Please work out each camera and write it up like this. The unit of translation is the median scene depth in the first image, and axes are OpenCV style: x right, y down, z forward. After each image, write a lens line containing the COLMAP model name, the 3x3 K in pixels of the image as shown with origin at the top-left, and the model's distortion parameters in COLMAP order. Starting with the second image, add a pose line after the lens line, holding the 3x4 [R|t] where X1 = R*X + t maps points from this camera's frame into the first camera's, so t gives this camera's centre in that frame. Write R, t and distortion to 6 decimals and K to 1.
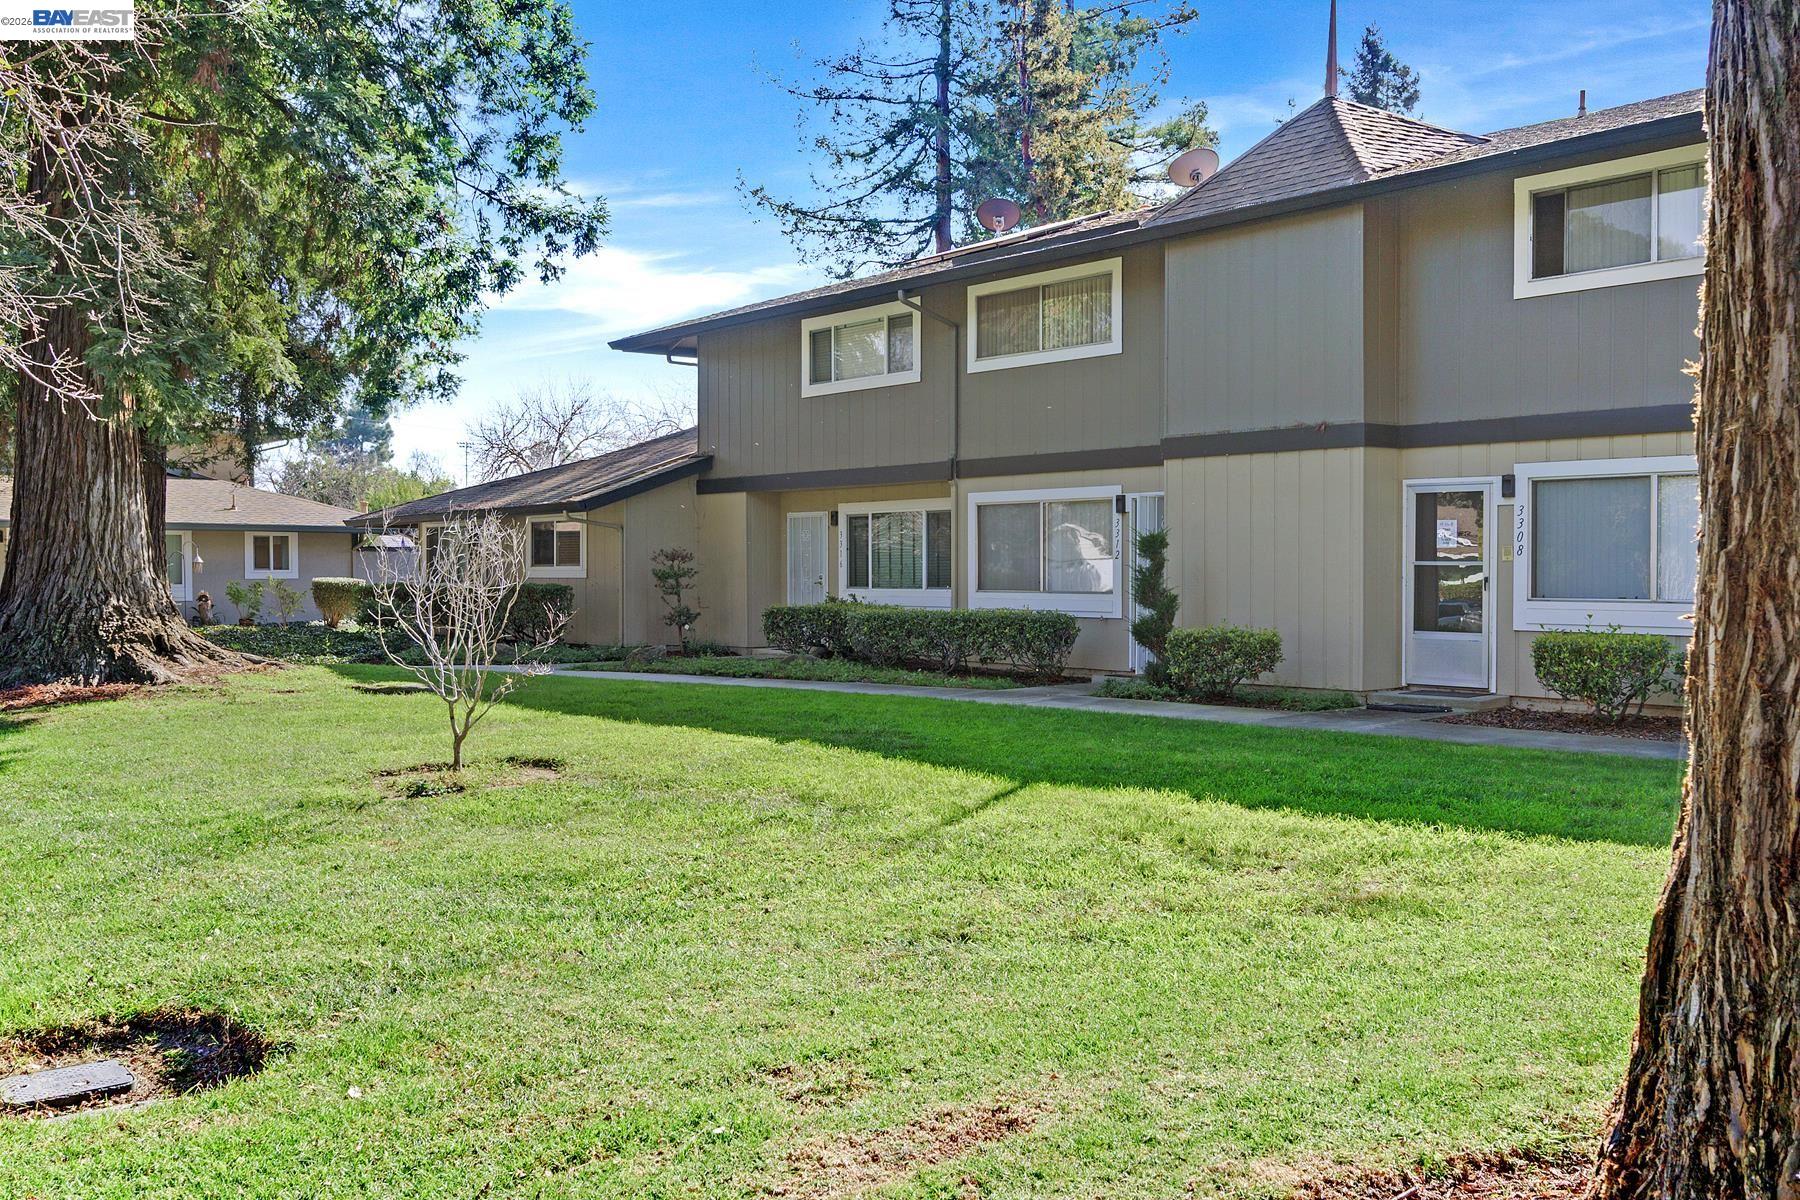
lens RADIAL K [[1589.0, 0, 900.2], [0, 1589.0, 608.8], [0, 0, 1]] dist [-0.048799, -0.014425]
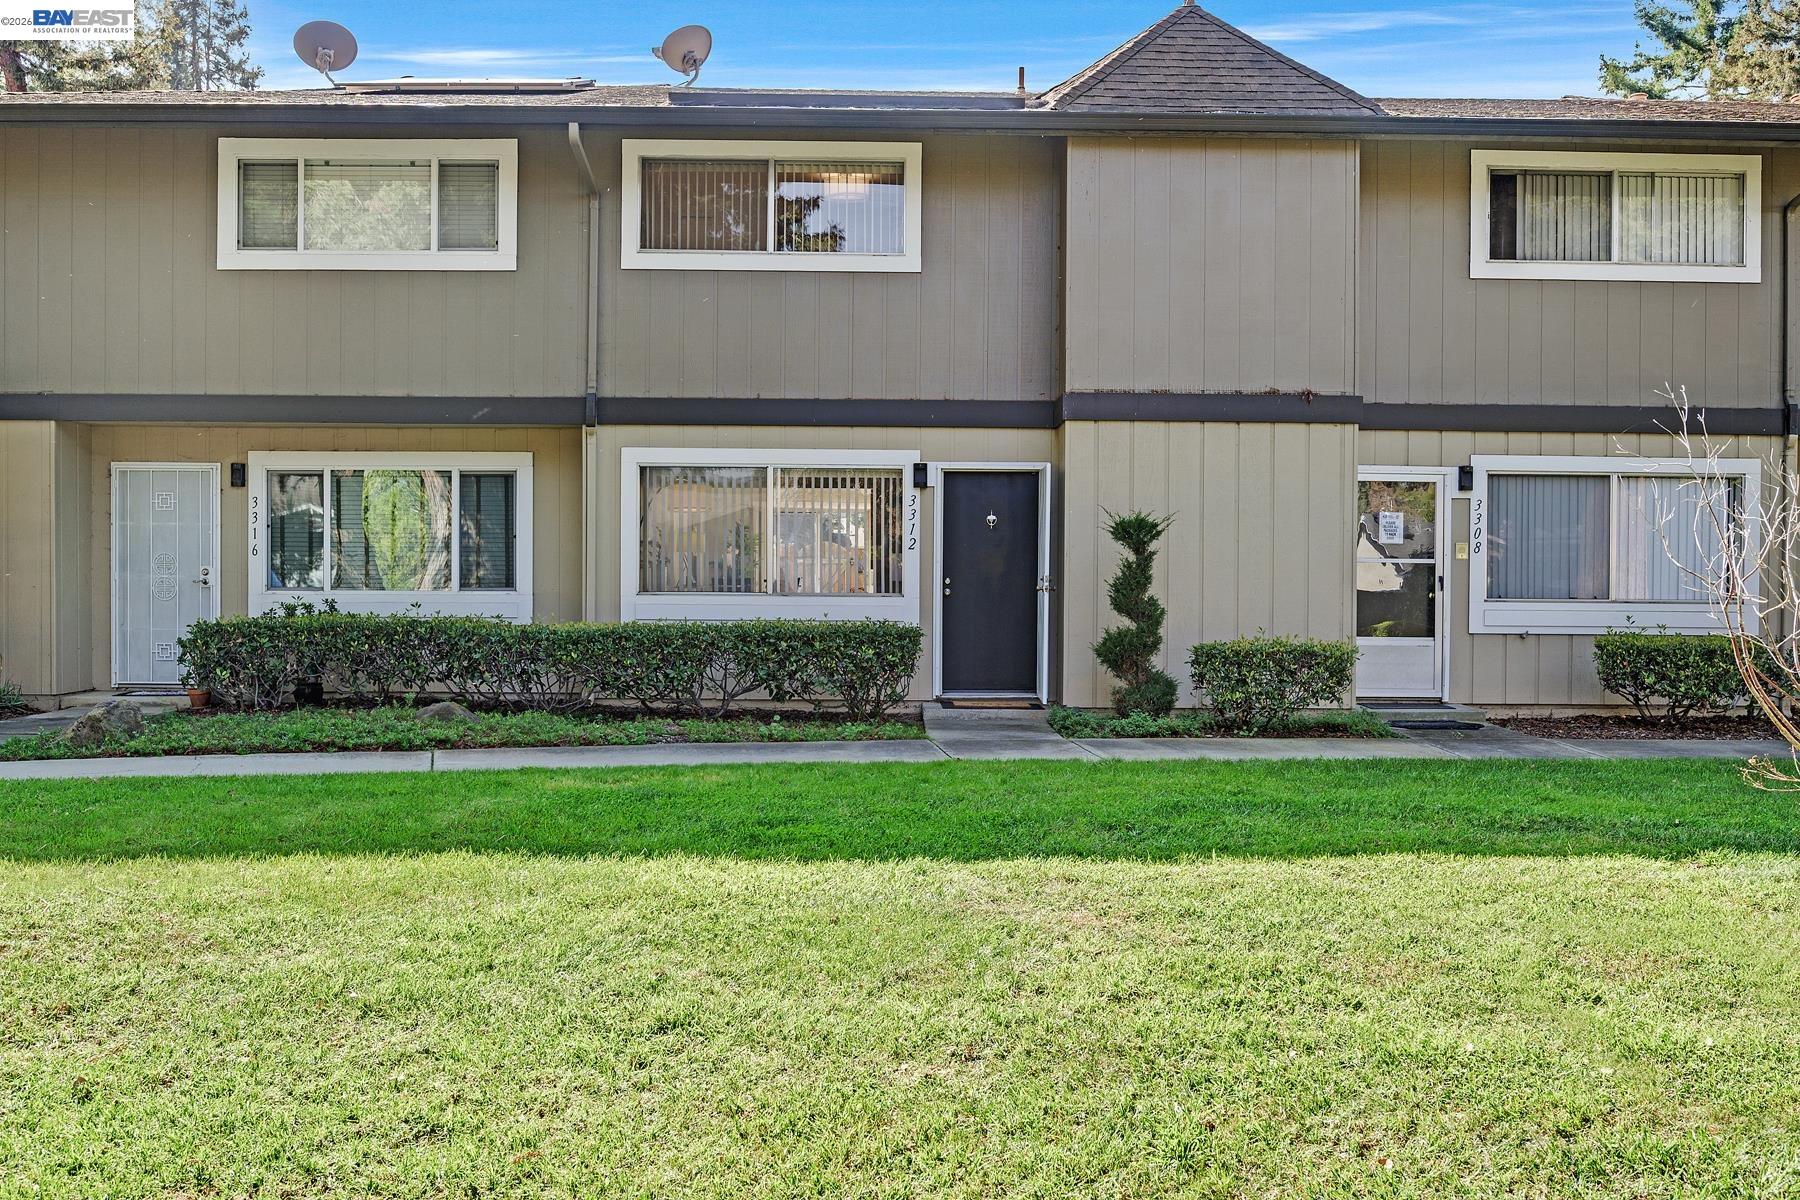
lens RADIAL K [[1589.0, 0, 900.2], [0, 1589.0, 584.1], [0, 0, 1]] dist [-0.048799, -0.014425]
pose [[0.639508, -0.004365, 0.768772, -0.492660], [0.010887, 0.999935, -0.003378, -0.014519], [-0.768708, 0.010530, 0.639514, 0.599162]]
